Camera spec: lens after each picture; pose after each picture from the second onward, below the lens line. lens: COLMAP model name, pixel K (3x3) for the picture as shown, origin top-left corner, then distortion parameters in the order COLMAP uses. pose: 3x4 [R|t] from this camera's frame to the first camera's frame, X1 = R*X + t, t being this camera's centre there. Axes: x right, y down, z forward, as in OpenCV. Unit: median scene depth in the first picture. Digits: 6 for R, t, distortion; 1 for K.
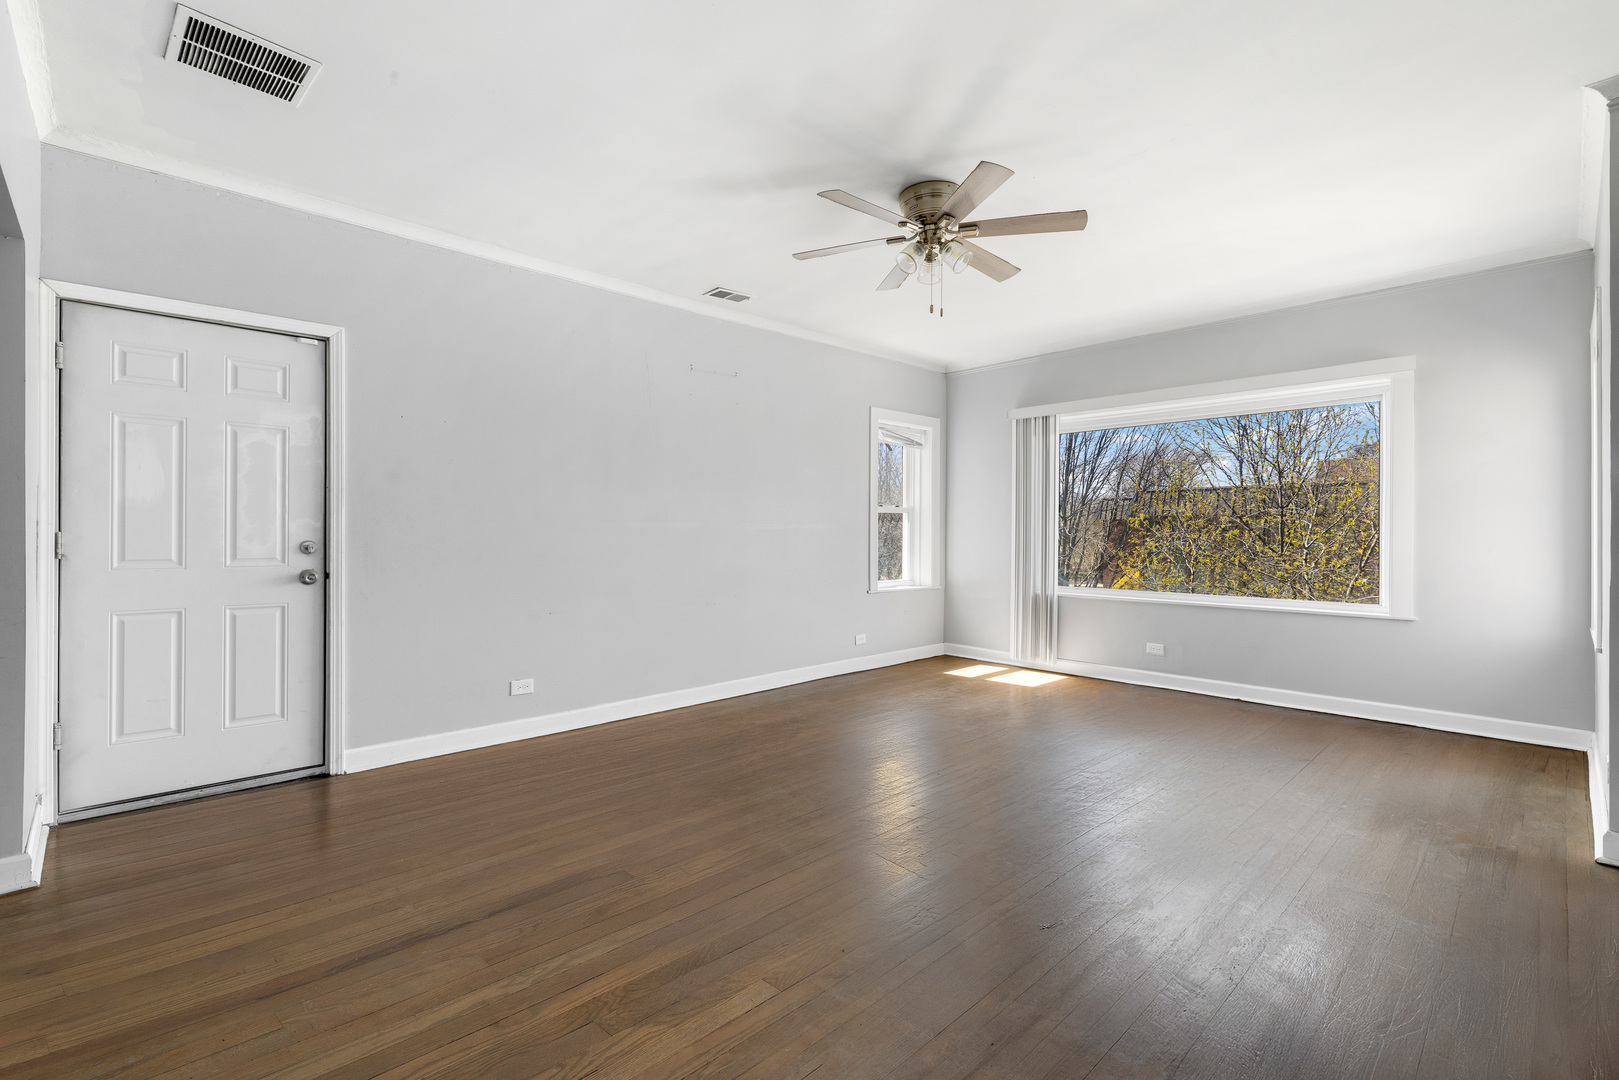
lens RADIAL K [[714.8, 0, 815.6], [0, 714.8, 531.5], [0, 0, 1]] dist [-0.001281, 0.000676]
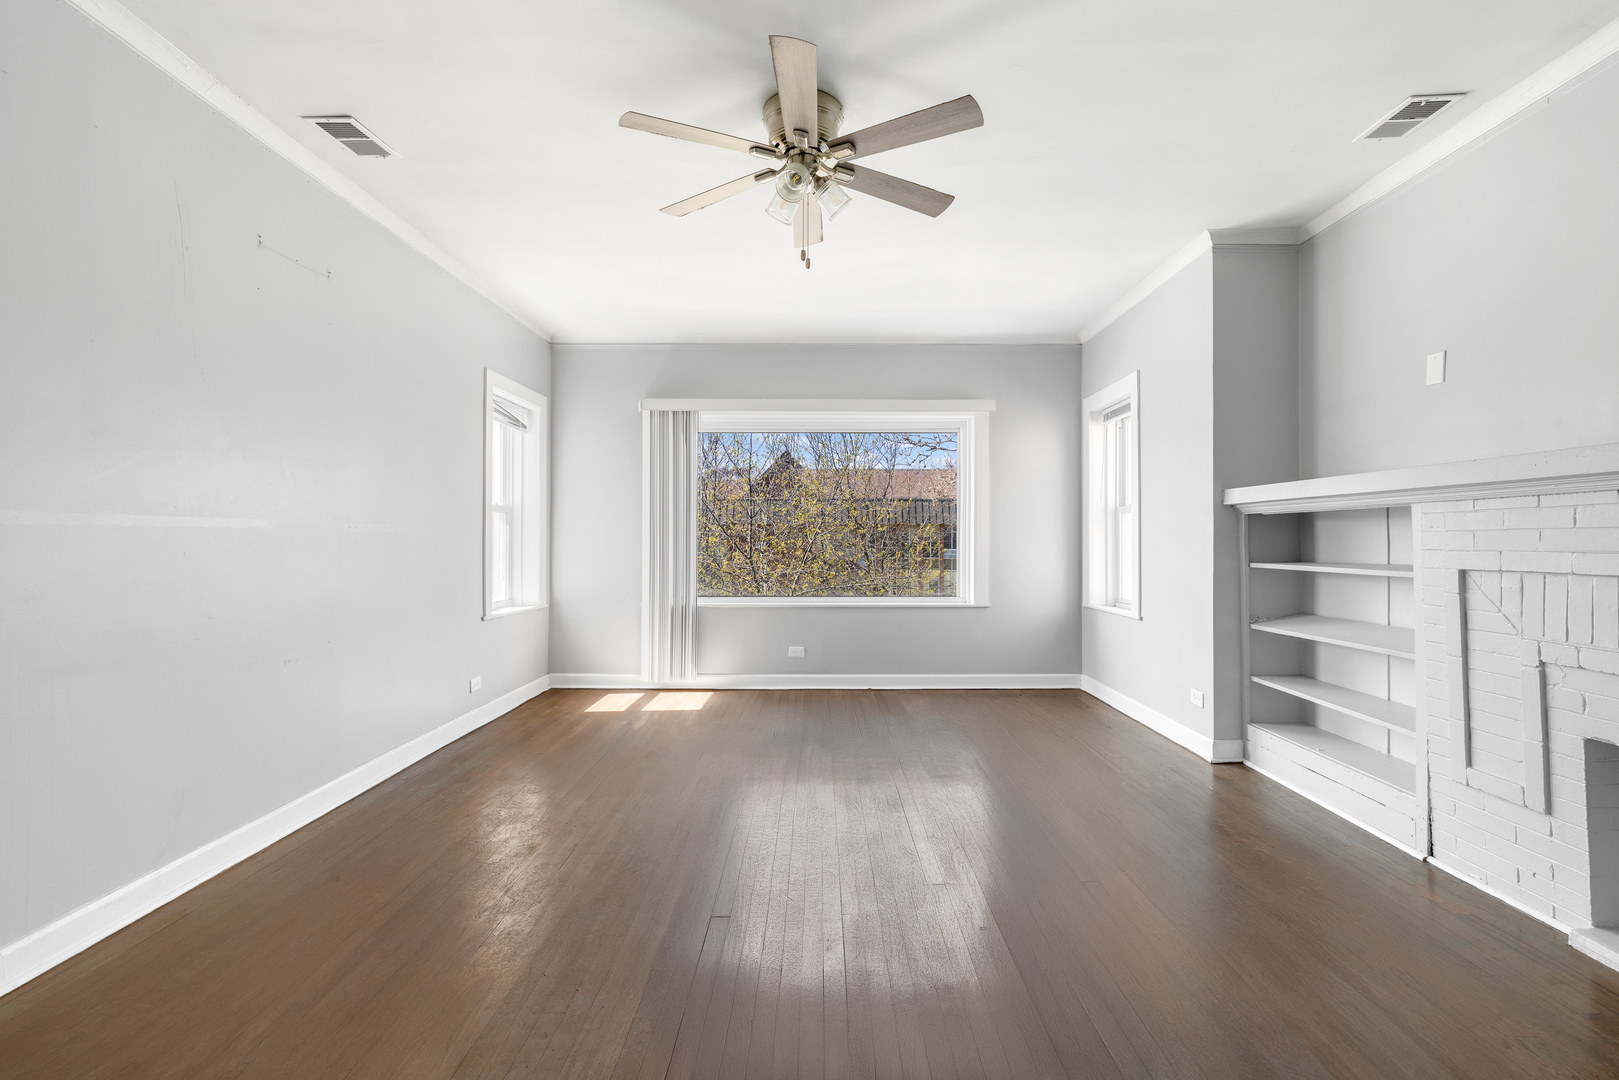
lens RADIAL K [[717.9, 0, 809.5], [0, 717.9, 540.0], [0, 0, 1]] dist [0.000820, 0.000288]
pose [[0.689194, 0.000562, 0.724576, -0.236053], [-0.001010, 0.999999, 0.000185, 0.003334], [-0.724576, -0.000860, 0.689195, 0.252350]]
